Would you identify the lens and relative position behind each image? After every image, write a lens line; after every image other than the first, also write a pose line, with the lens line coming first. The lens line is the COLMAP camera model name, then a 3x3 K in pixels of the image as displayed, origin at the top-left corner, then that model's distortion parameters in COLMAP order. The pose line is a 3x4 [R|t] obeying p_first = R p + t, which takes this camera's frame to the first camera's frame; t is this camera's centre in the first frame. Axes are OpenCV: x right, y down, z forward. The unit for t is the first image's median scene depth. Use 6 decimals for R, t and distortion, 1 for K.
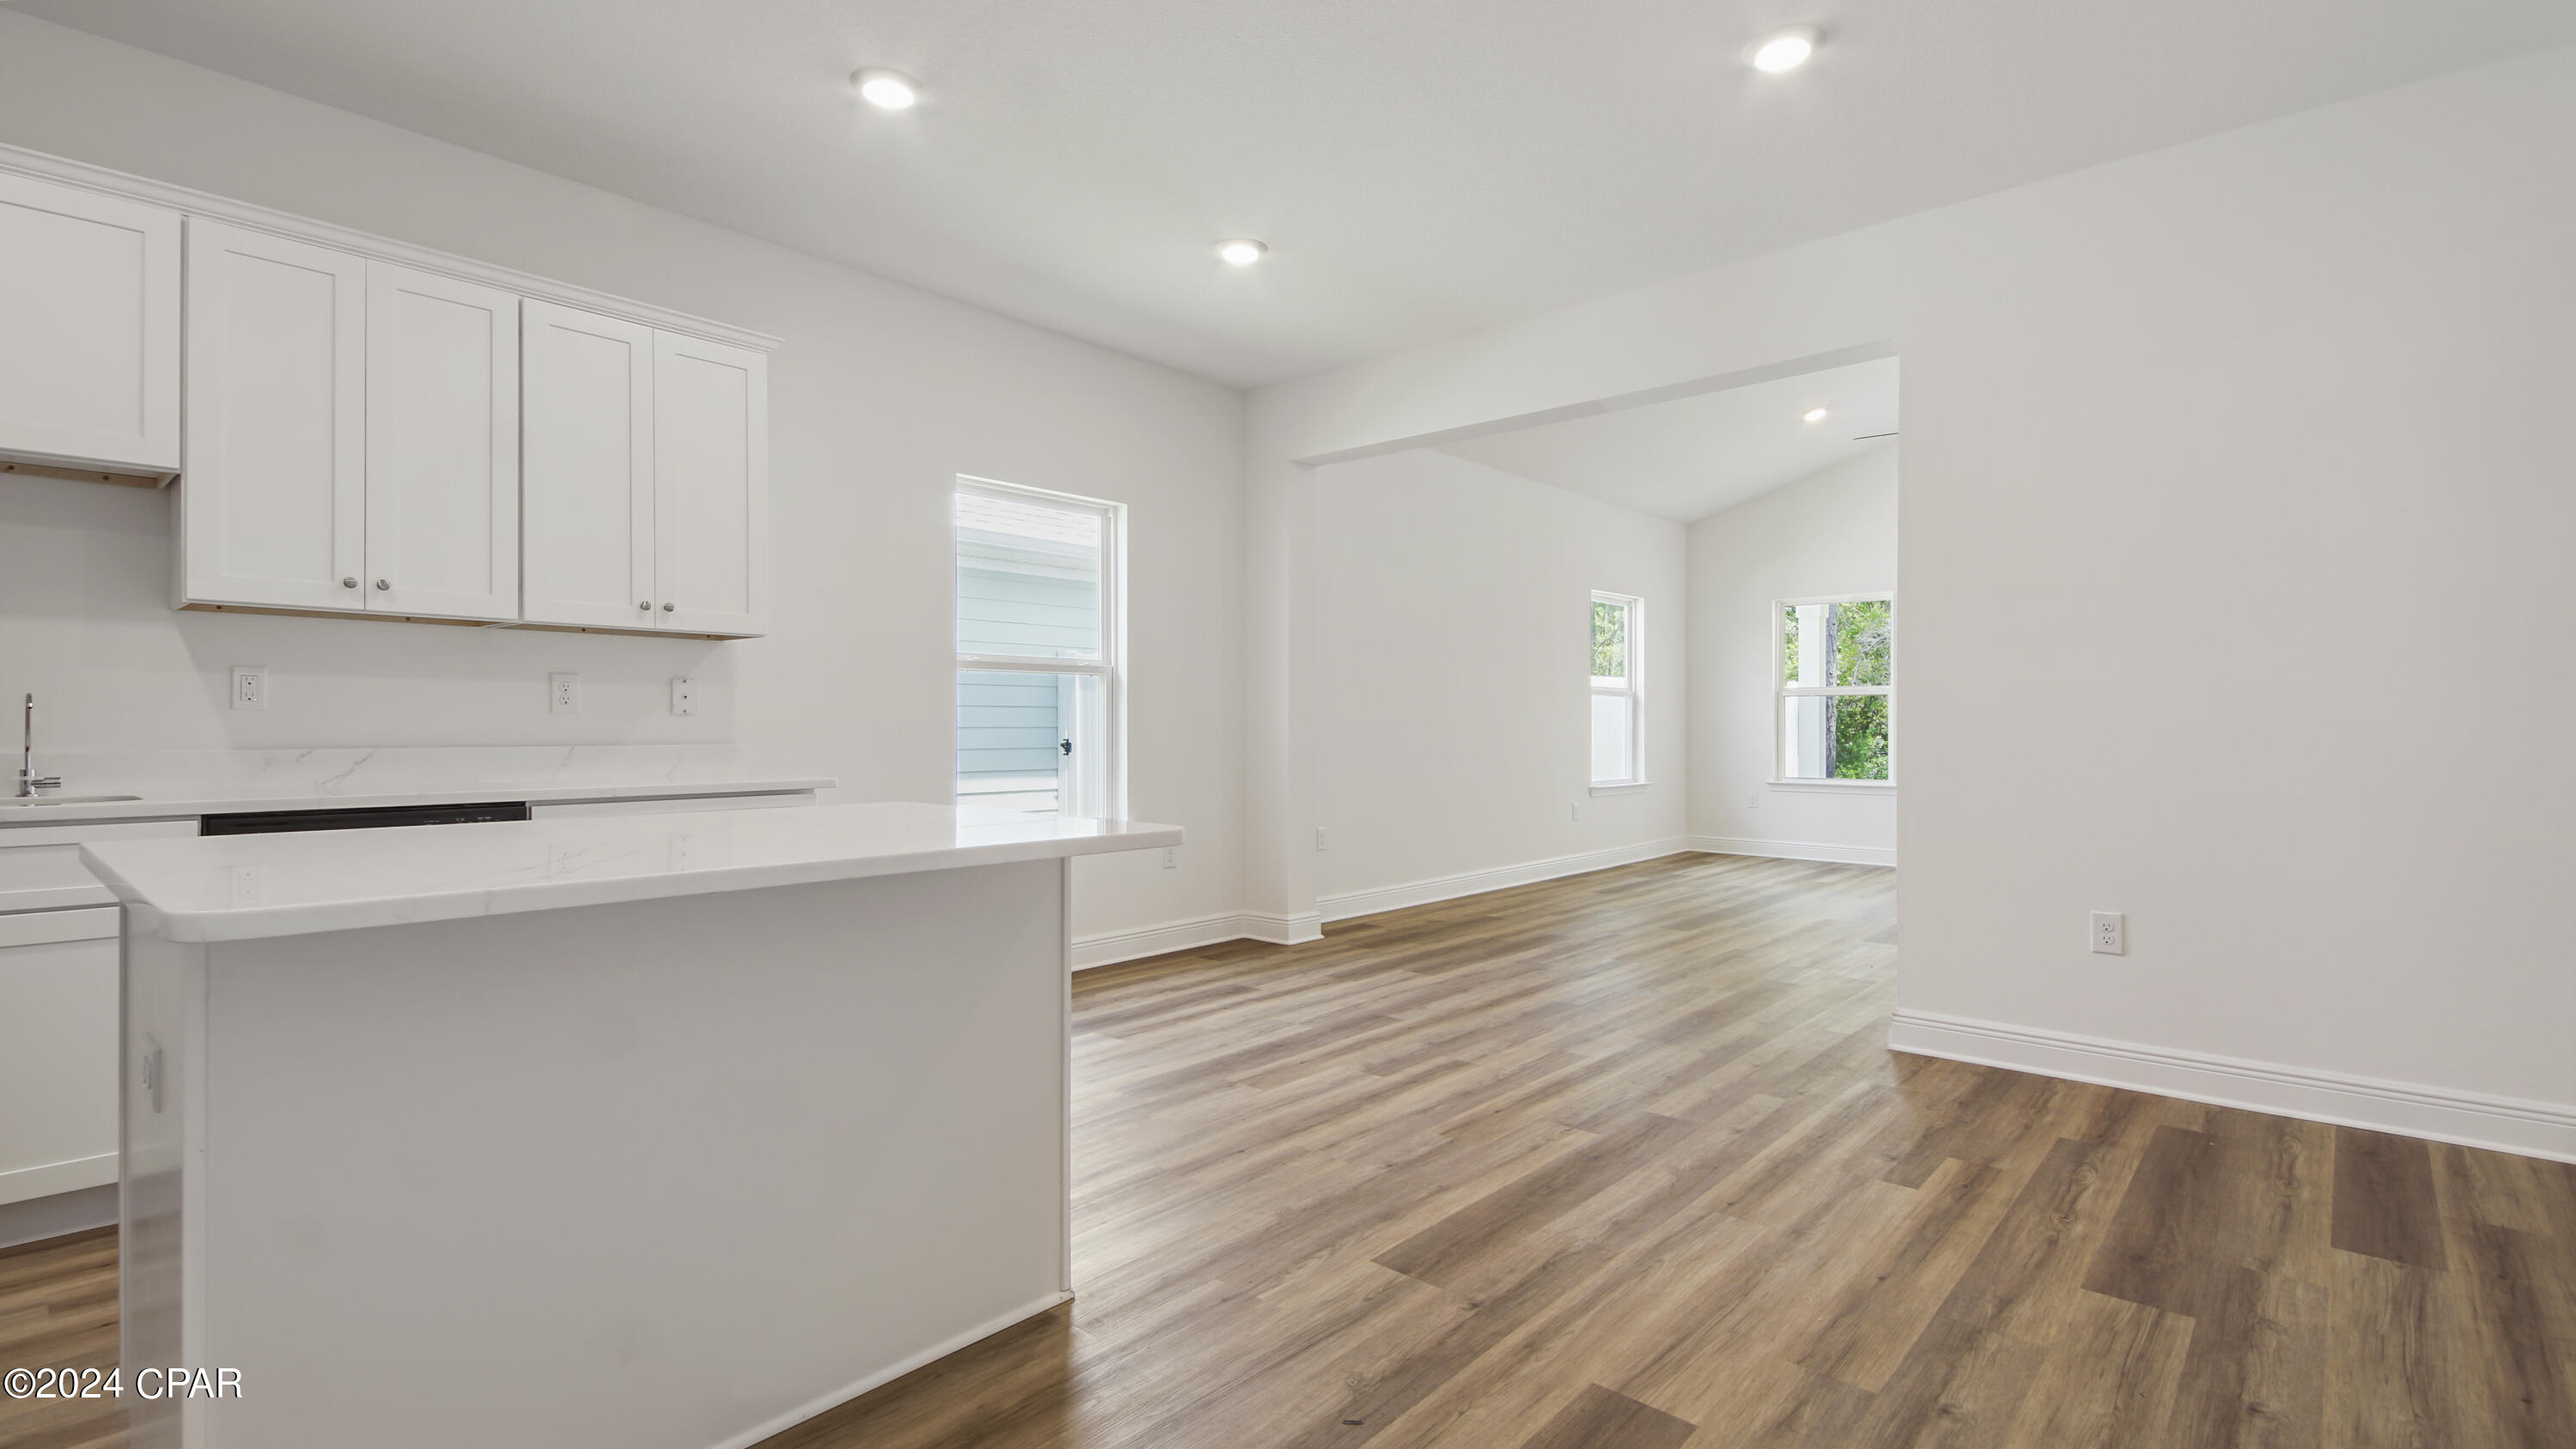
lens RADIAL K [[1192.5, 0, 1289.4], [0, 1192.5, 730.4], [0, 0, 1]] dist [0.001249, 0.000020]
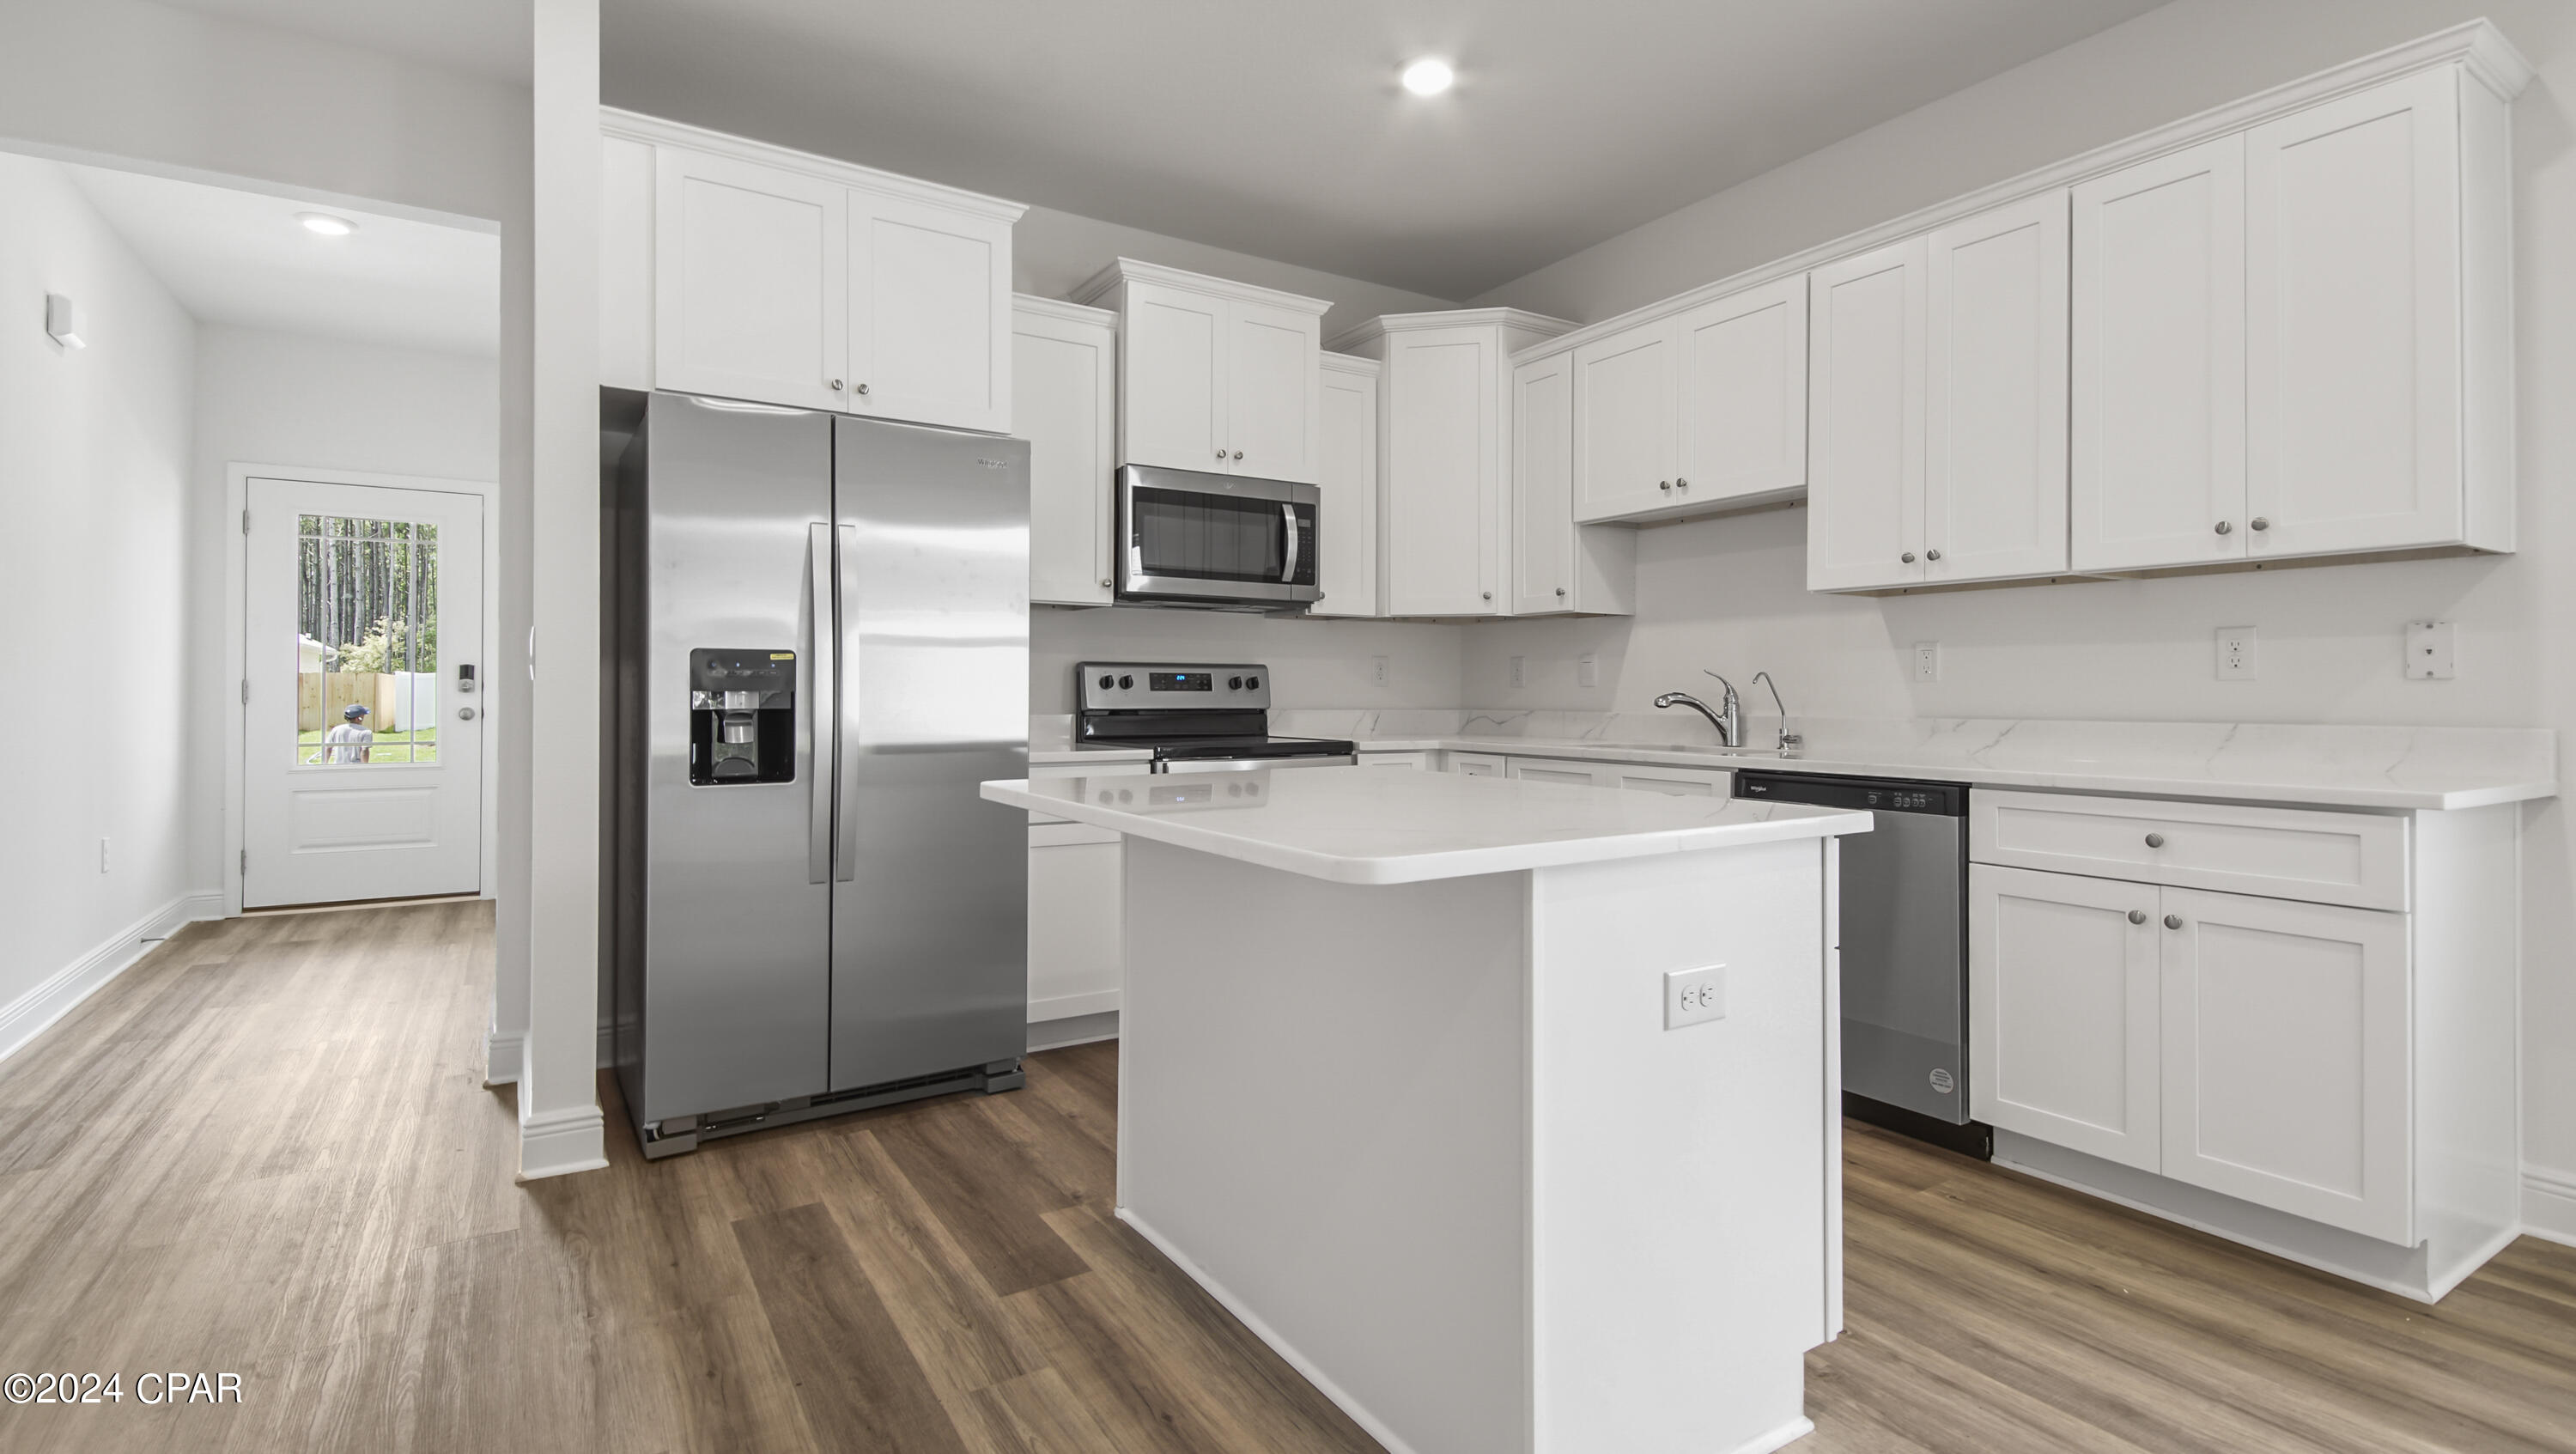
lens RADIAL K [[1192.8, 0, 1271.8], [0, 1192.8, 687.9], [0, 0, 1]] dist [0.001249, 0.000020]
pose [[-0.284854, -0.006160, -0.958551, 0.325203], [-0.001641, 0.999981, -0.005939, -0.004063], [0.958570, -0.000119, -0.284859, 0.699077]]
